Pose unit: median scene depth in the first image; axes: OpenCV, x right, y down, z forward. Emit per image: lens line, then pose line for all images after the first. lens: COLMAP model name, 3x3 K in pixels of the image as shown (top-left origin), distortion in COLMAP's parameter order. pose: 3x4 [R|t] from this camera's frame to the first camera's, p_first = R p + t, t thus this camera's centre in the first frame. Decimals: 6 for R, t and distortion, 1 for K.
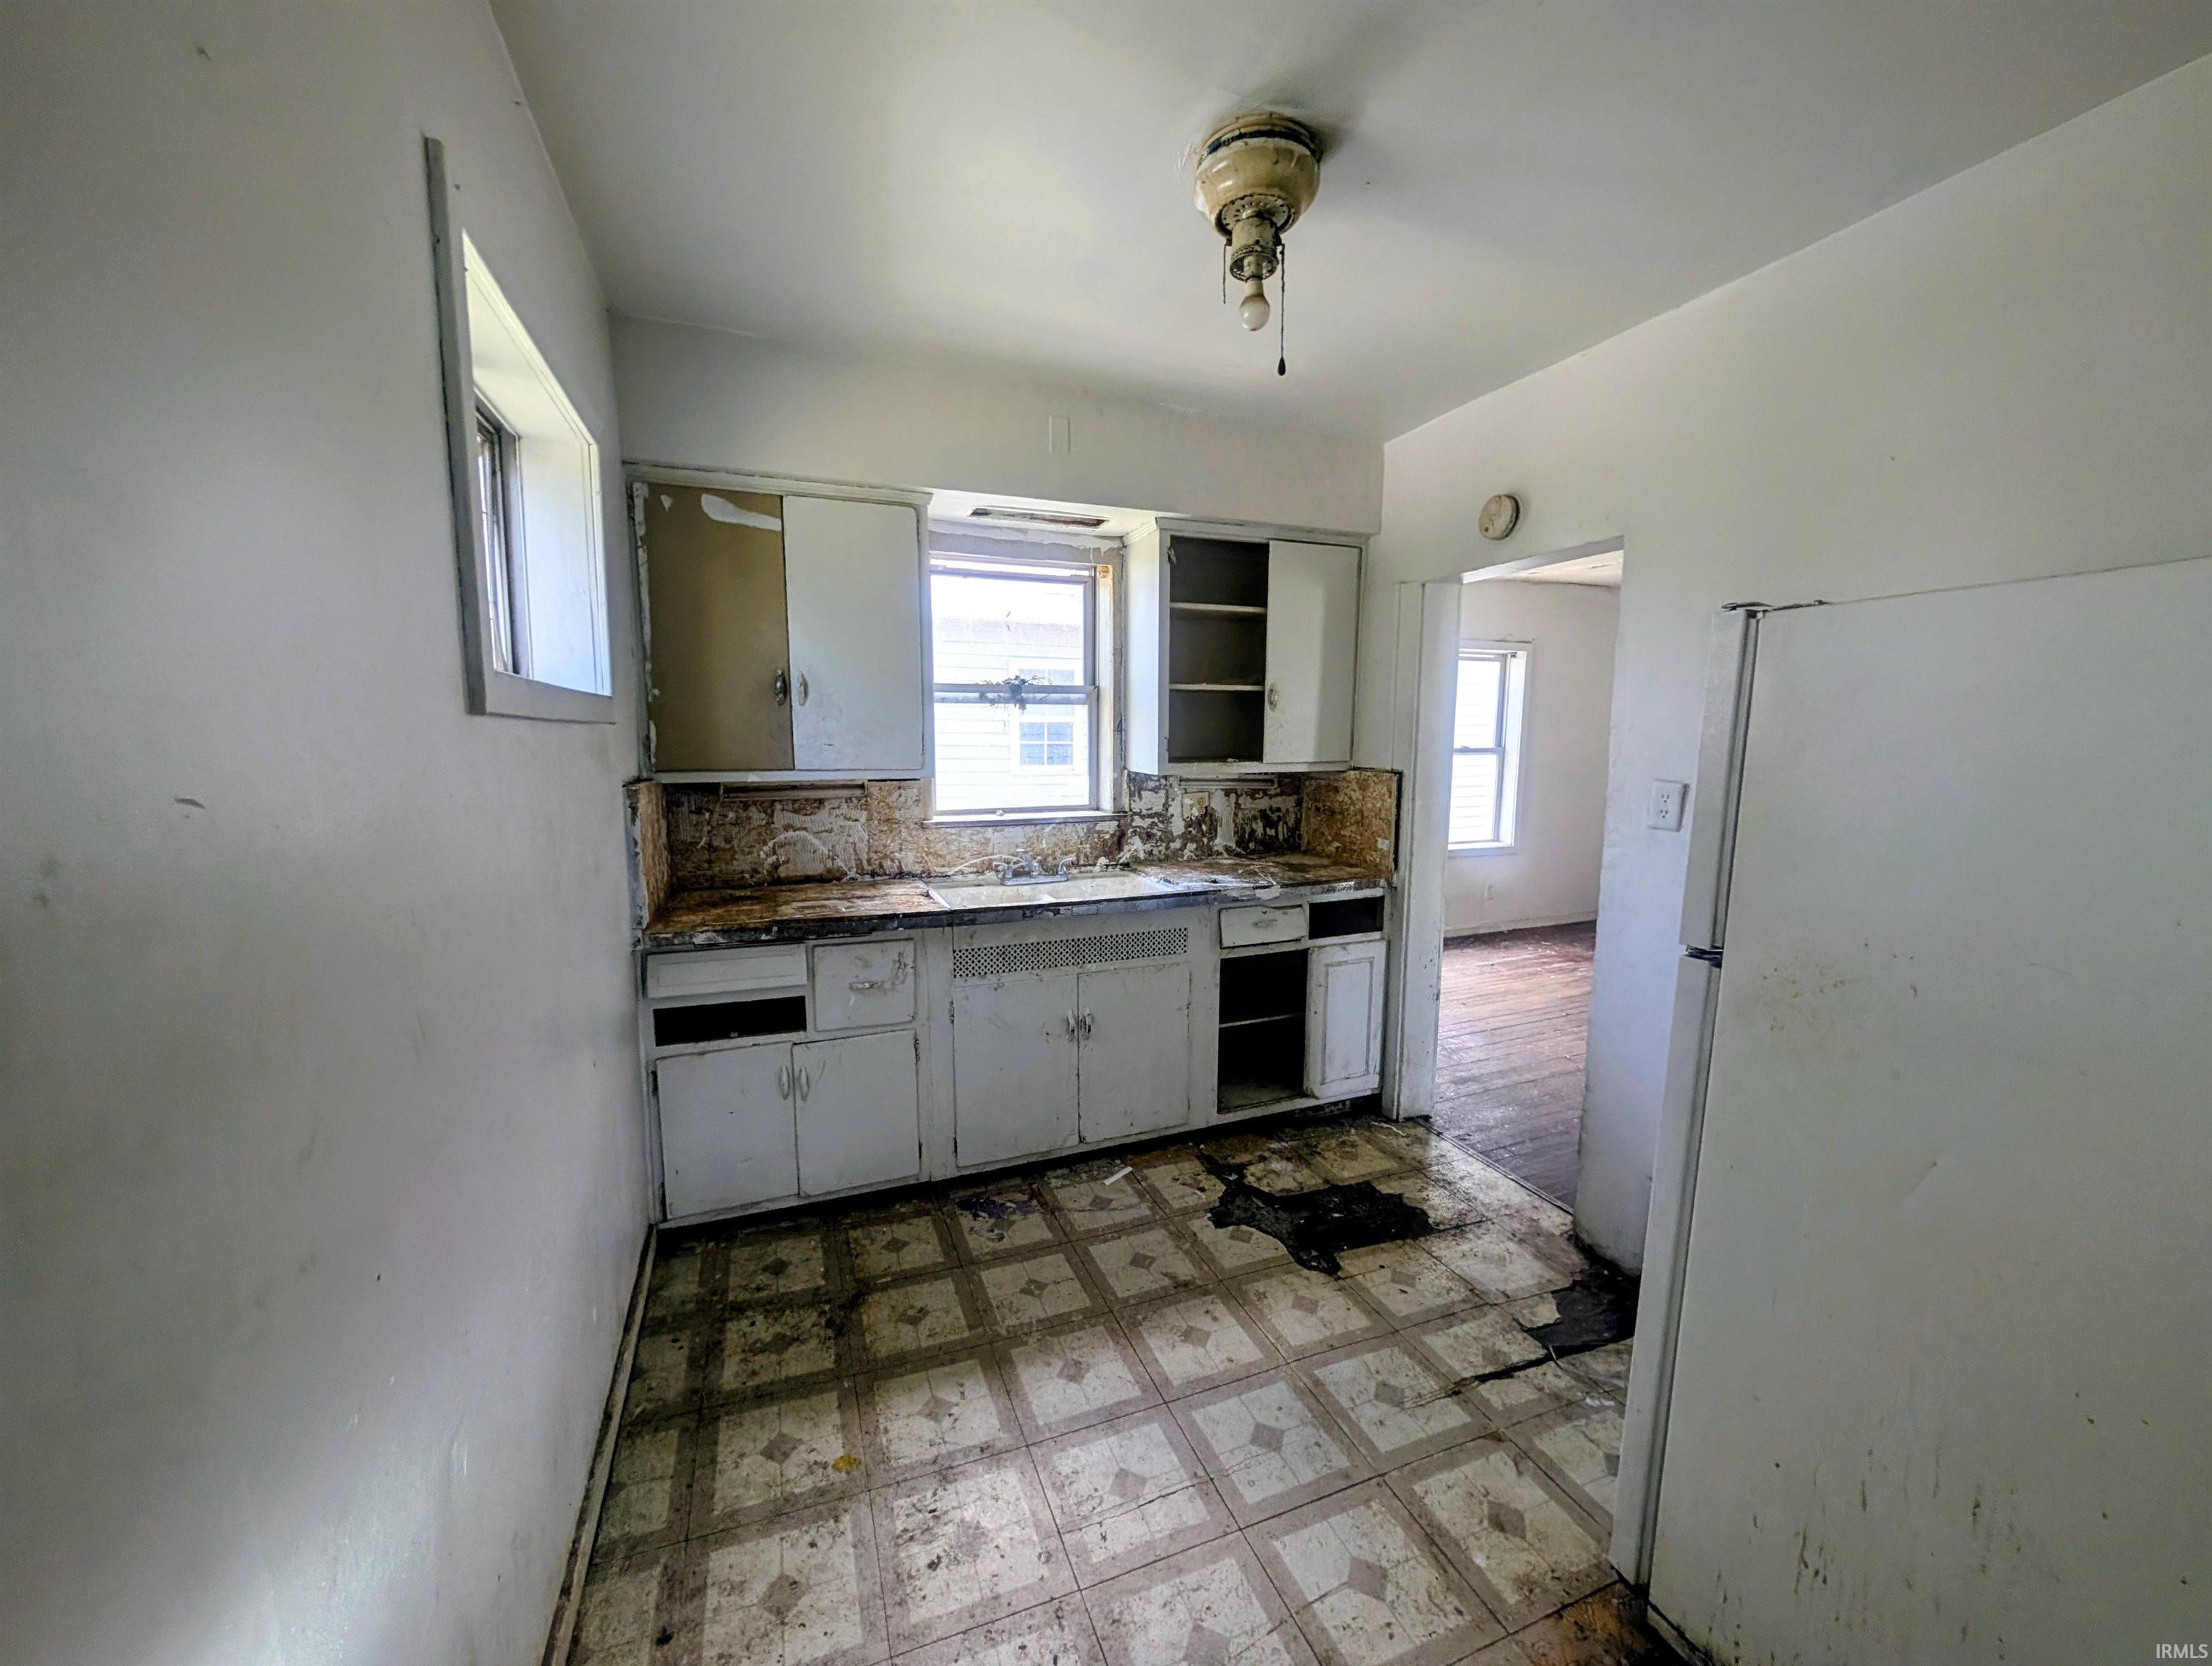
lens RADIAL K [[850.8, 0, 1097.7], [0, 850.8, 826.2], [0, 0, 1]] dist [-0.000344, 0.000299]
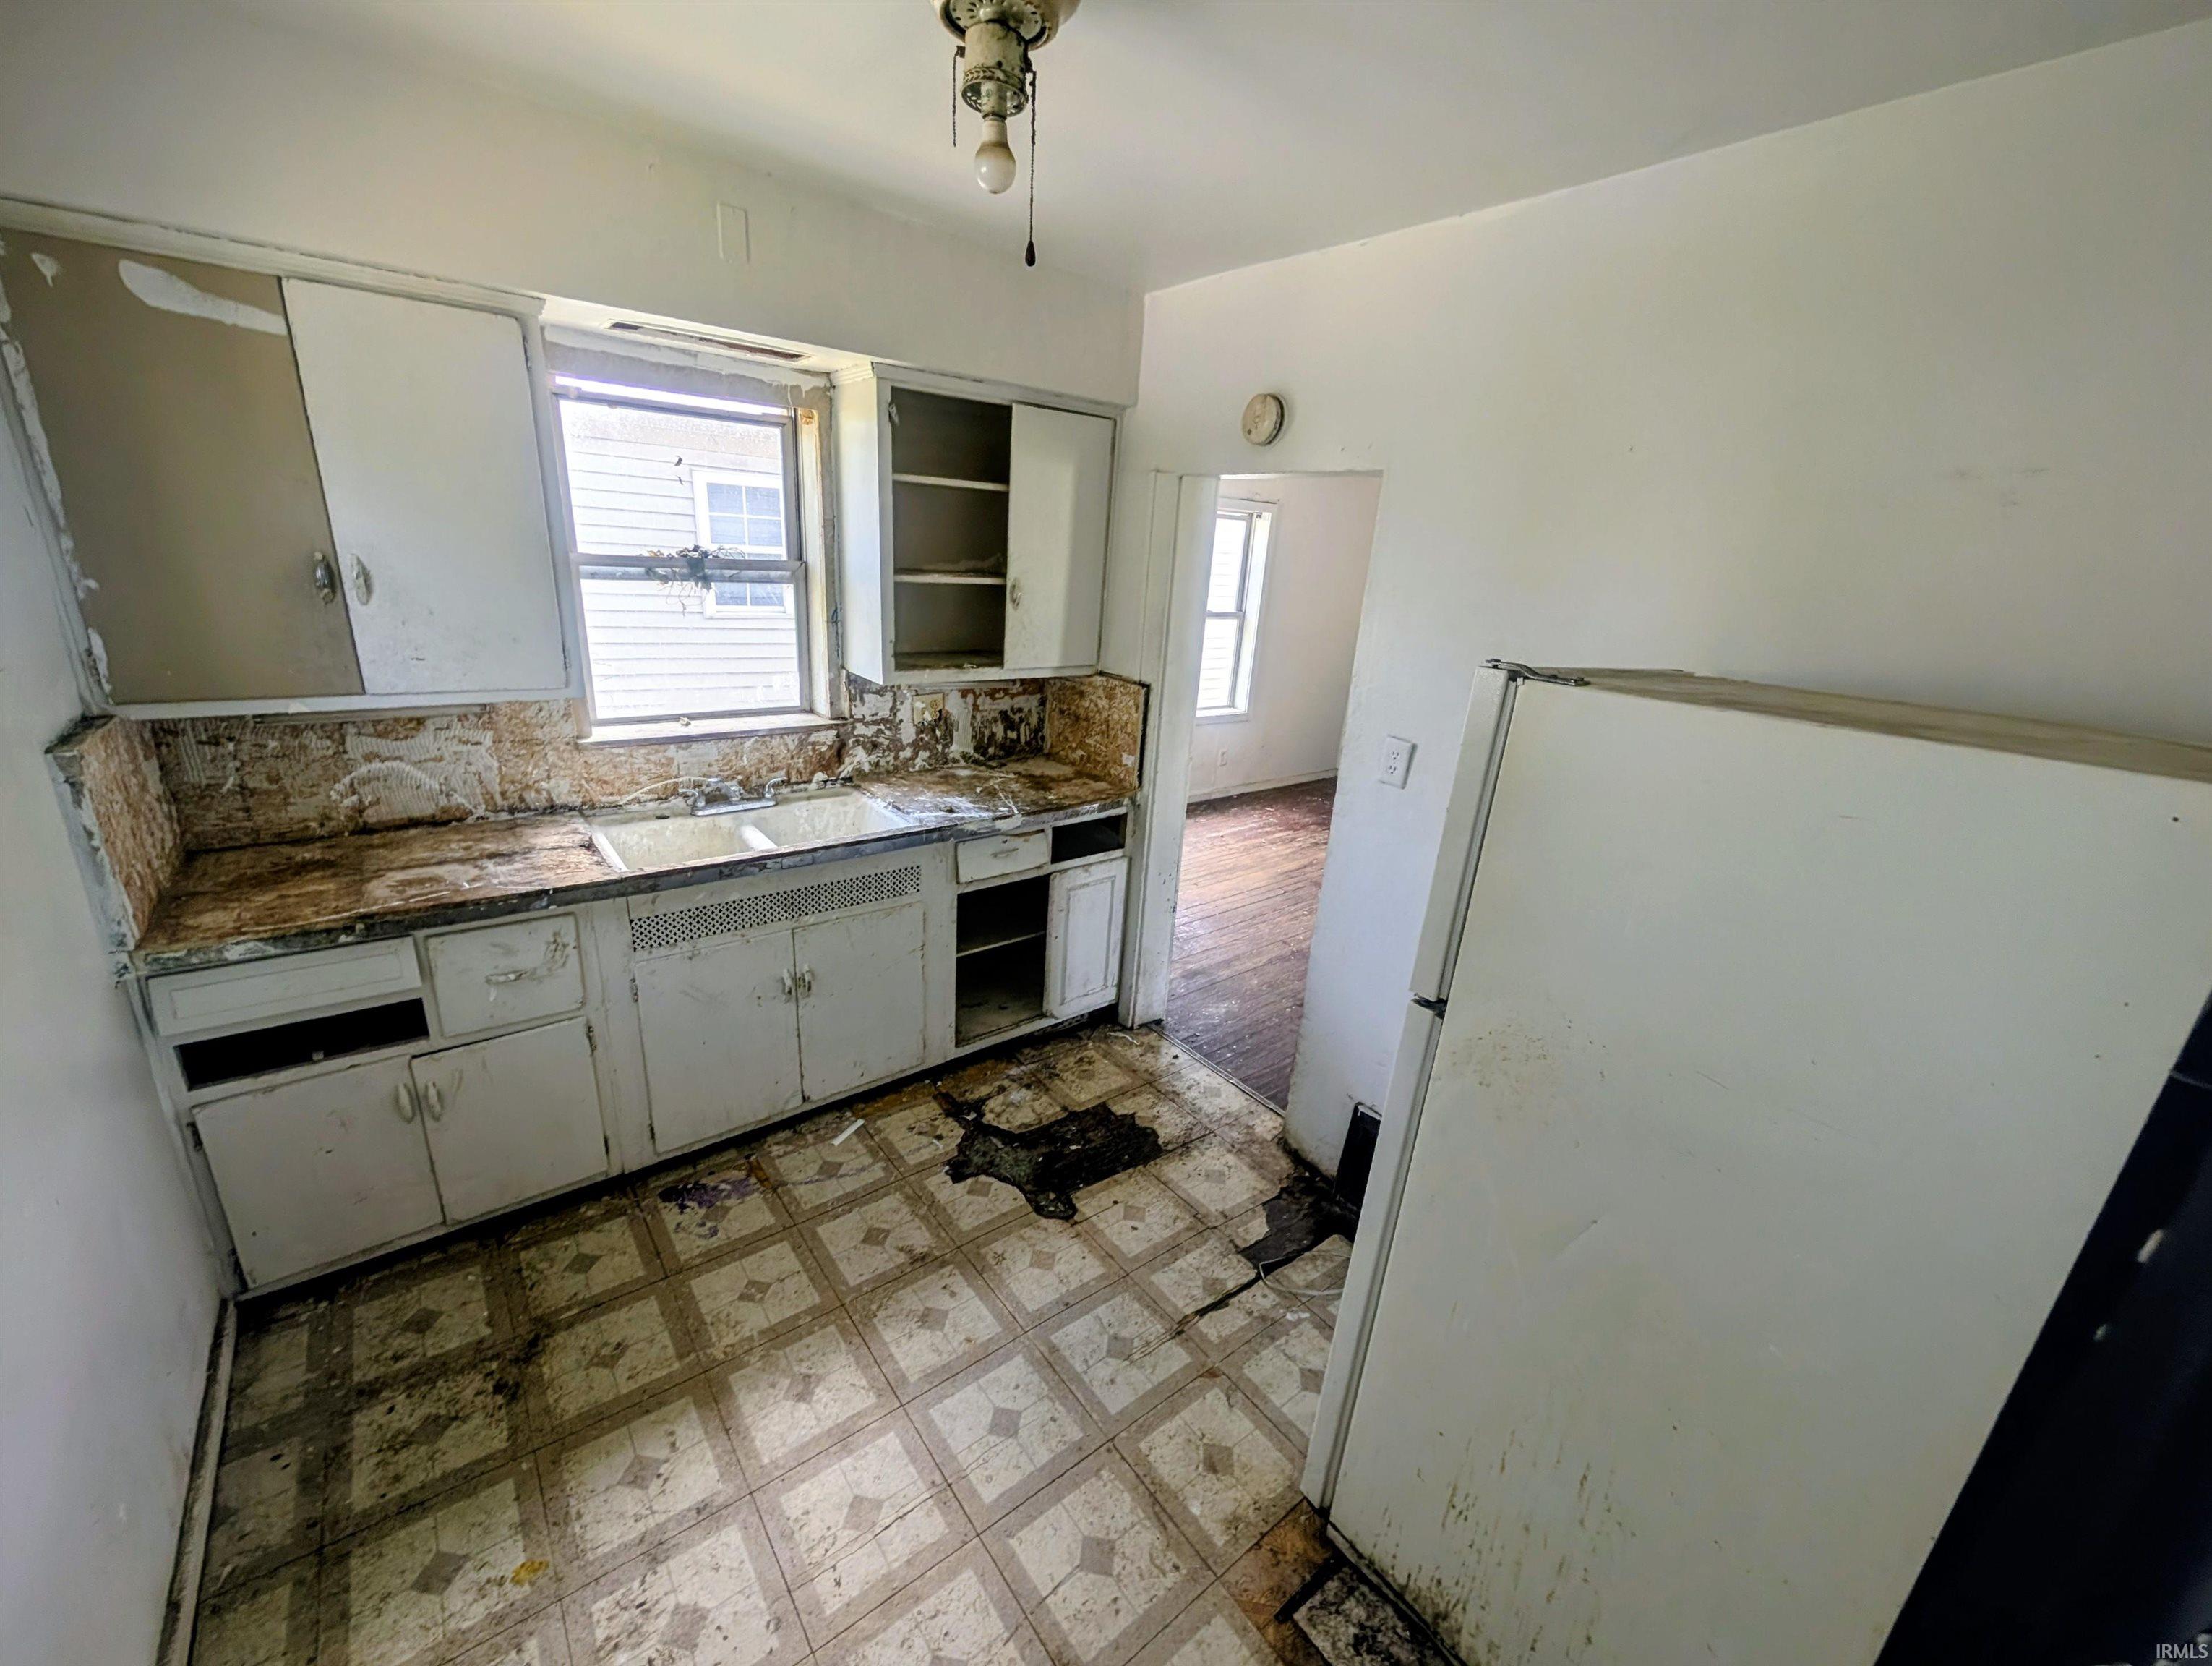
lens RADIAL K [[885.9, 0, 1106.0], [0, 885.9, 833.0], [0, 0, 1]] dist [-0.000822, 0.000548]
pose [[0.953659, -0.035884, 0.298744, 0.016729], [-0.028695, 0.977492, 0.209012, -0.133897], [-0.299520, -0.207899, 0.931164, 0.087948]]
